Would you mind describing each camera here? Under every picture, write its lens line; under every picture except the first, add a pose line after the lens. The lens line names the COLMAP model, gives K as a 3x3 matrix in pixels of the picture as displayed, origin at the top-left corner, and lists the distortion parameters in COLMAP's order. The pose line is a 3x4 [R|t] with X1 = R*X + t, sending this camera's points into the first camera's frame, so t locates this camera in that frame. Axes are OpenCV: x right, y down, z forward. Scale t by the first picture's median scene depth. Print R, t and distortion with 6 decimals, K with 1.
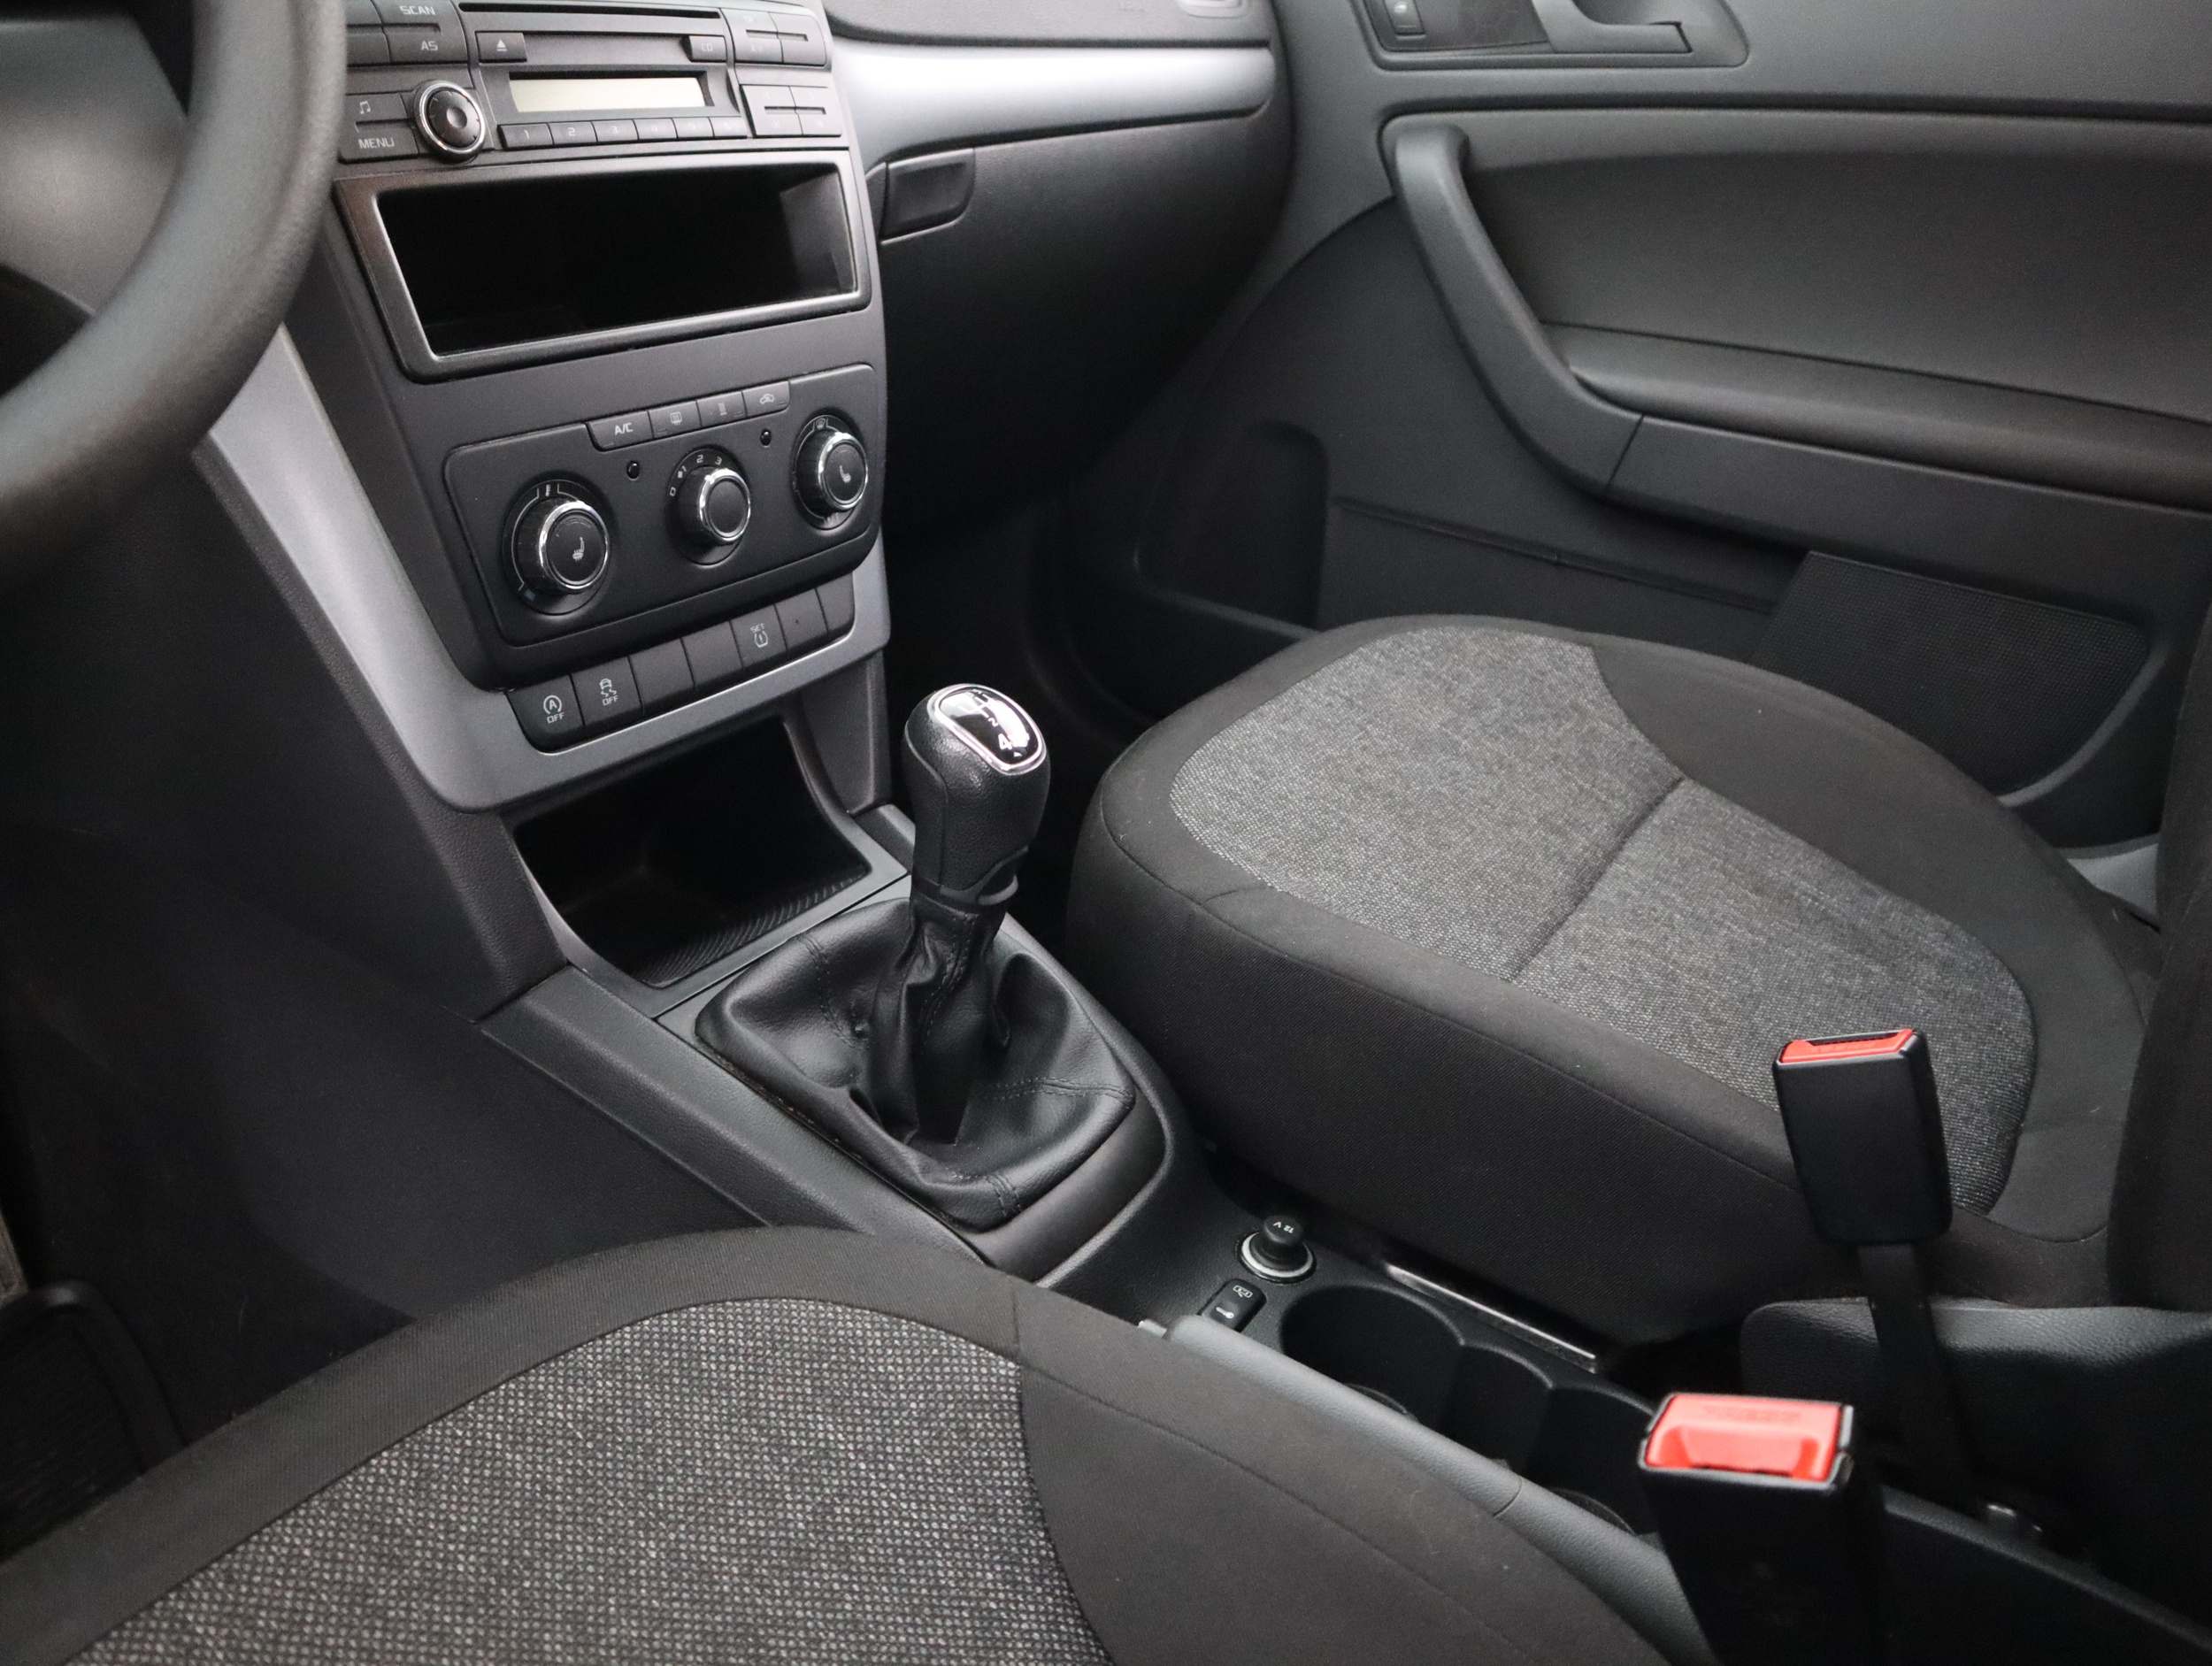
lens RADIAL K [[1810.1, 0, 1106.0], [0, 1810.1, 833.0], [0, 0, 1]] dist [-0.121959, 0.118722]
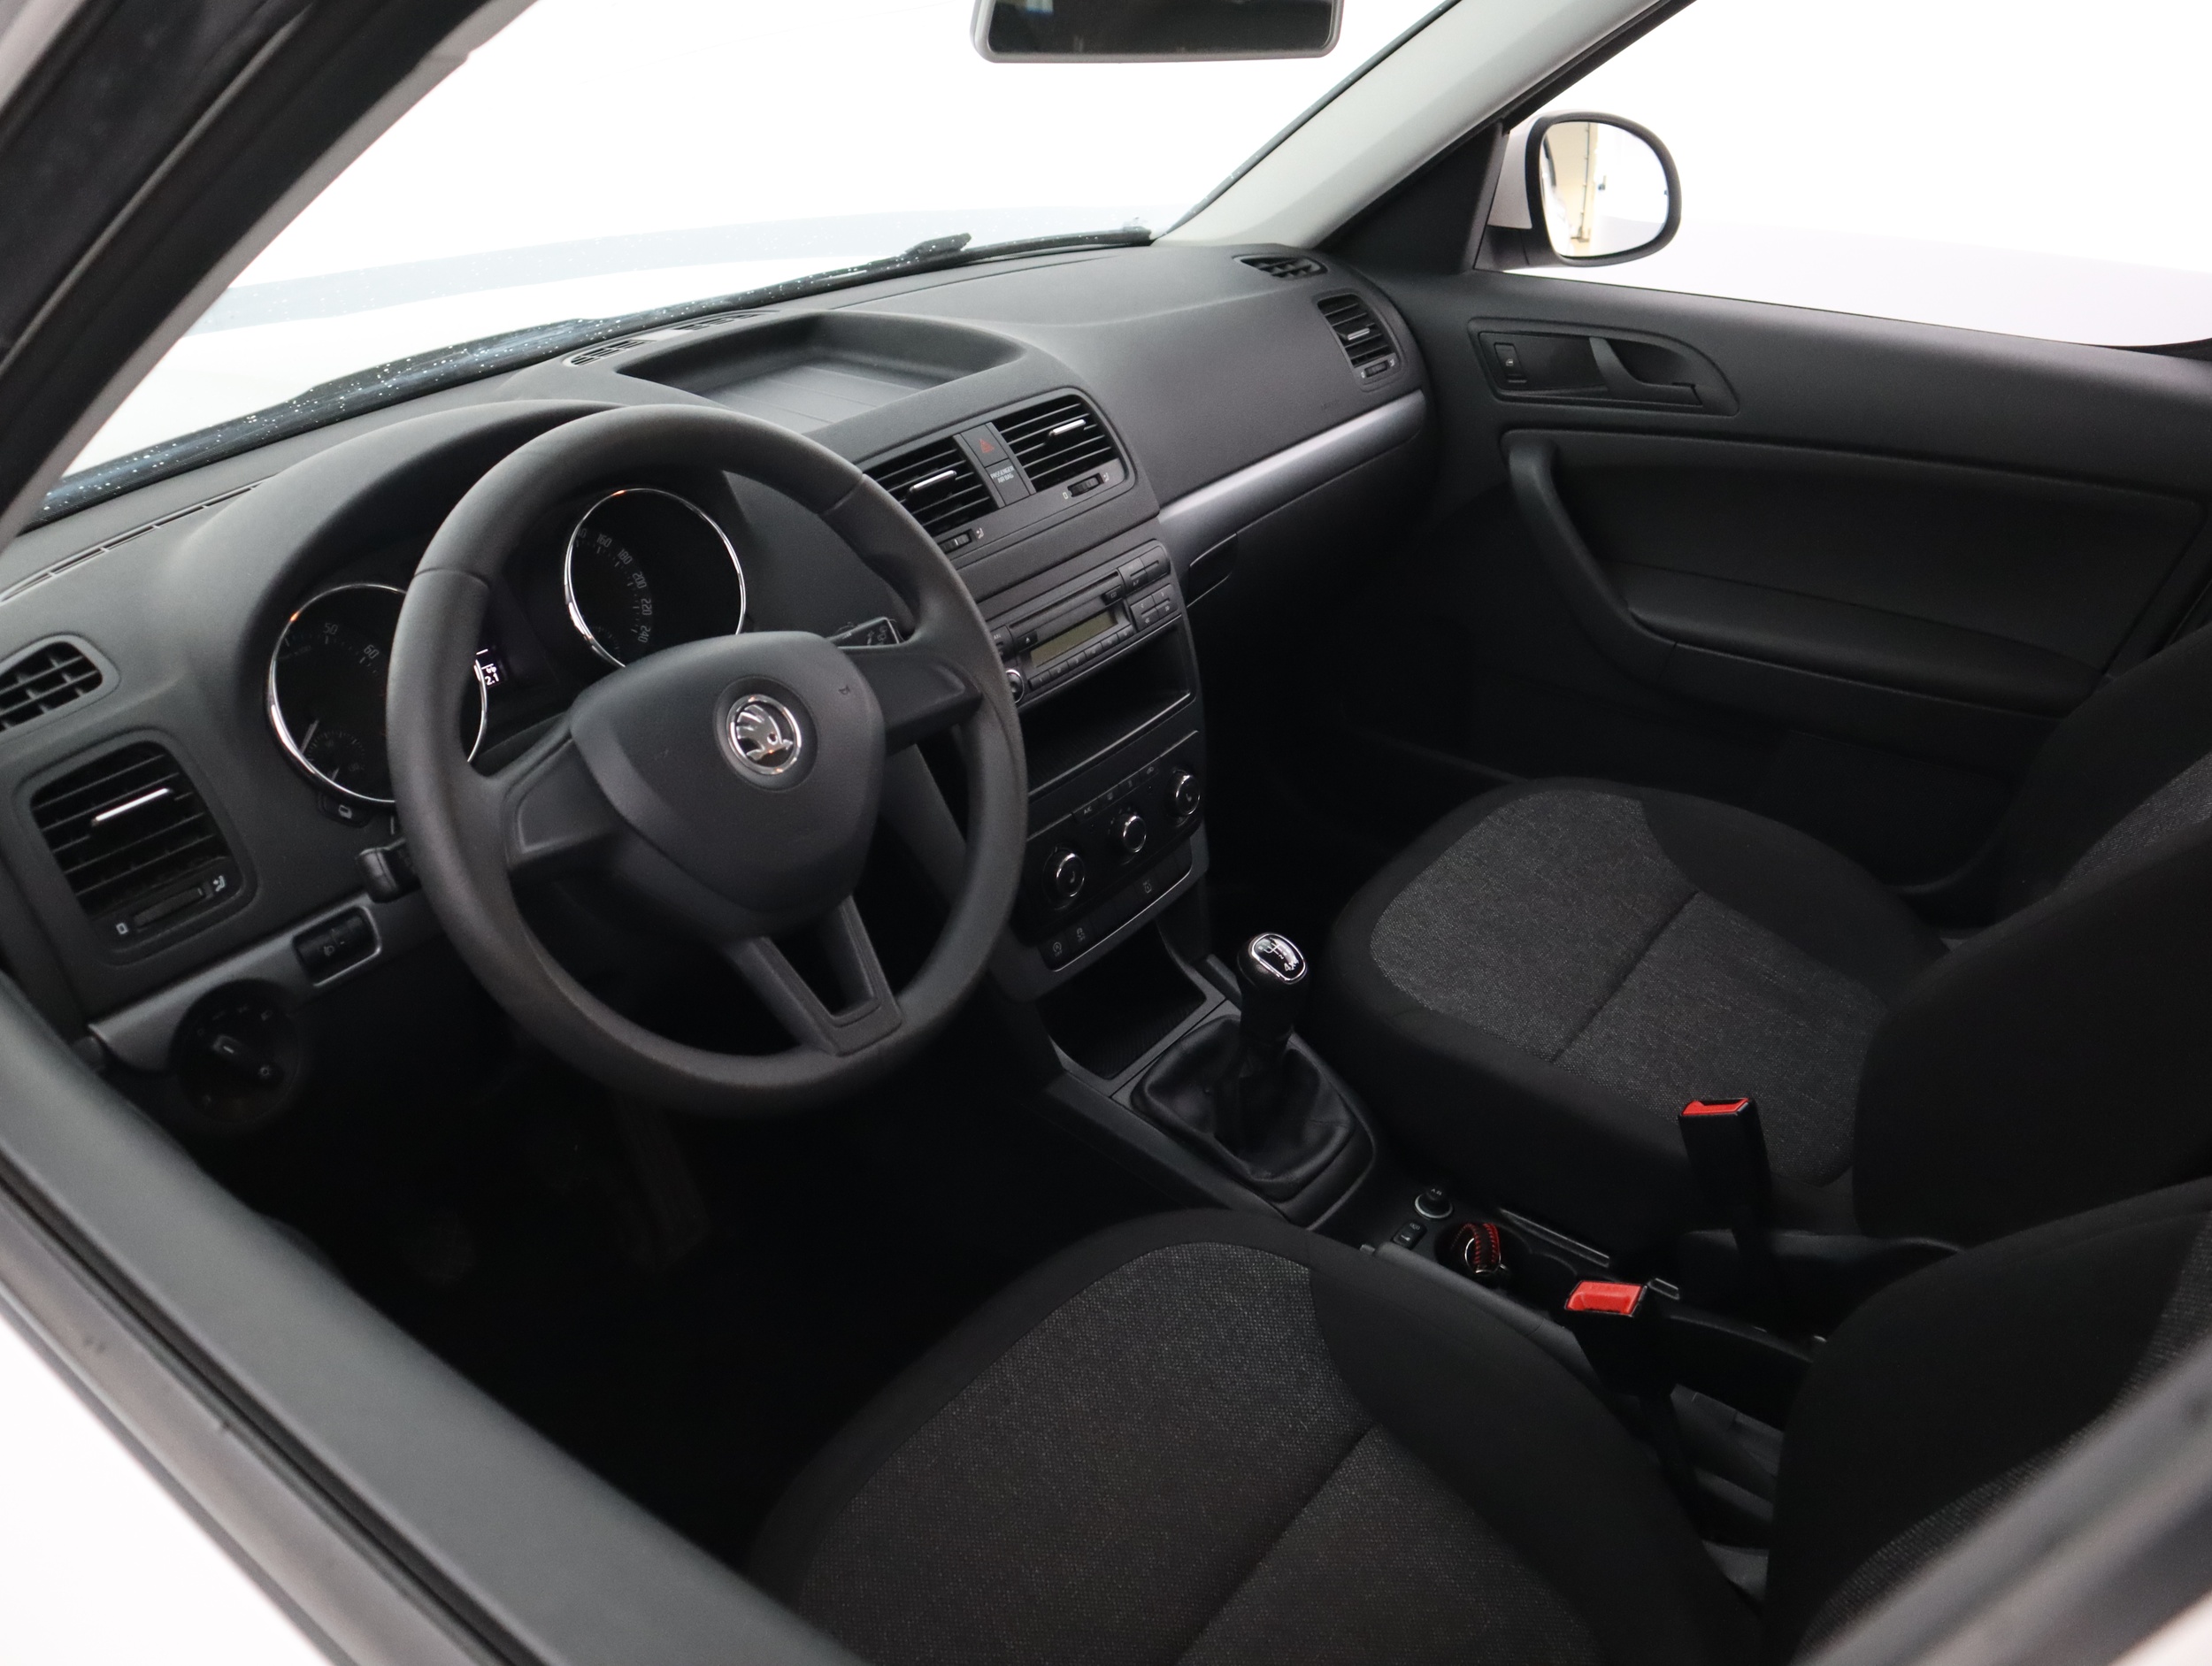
lens RADIAL K [[1810.1, 0, 1106.0], [0, 1810.1, 833.0], [0, 0, 1]] dist [-0.121959, 0.118722]
pose [[0.992958, -0.033814, -0.113539, -0.018926], [0.040759, 0.997401, 0.059410, -0.276303], [0.111235, -0.063619, 0.991756, -0.864053]]
